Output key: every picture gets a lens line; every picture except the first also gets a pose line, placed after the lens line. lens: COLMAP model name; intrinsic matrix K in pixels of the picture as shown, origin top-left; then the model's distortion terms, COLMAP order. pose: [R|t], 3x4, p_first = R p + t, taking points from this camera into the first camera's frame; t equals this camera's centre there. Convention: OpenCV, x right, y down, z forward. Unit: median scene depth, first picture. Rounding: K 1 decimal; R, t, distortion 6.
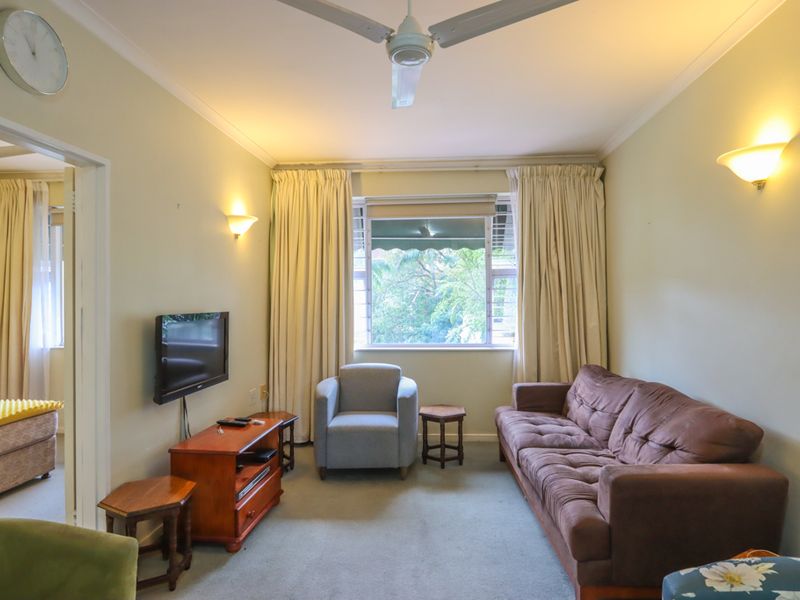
lens RADIAL K [[457.6, 0, 400.0], [0, 457.6, 300.0], [0, 0, 1]] dist [-0.008767, -0.000731]
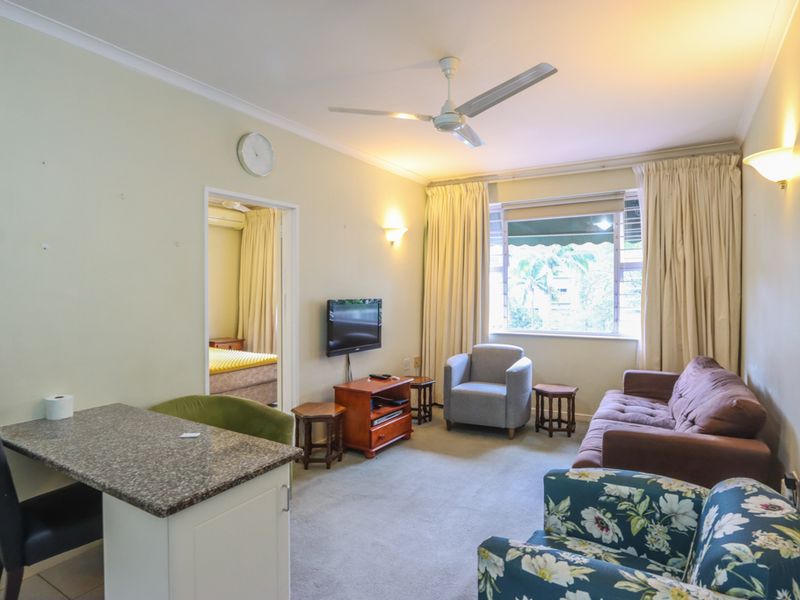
lens RADIAL K [[449.2, 0, 400.0], [0, 449.2, 300.0], [0, 0, 1]] dist [-0.004455, -0.000137]
pose [[0.899162, 0.015075, -0.437357, 0.237675], [-0.006407, 0.999753, 0.021287, -0.000013], [0.437570, -0.016338, 0.899036, -0.178825]]
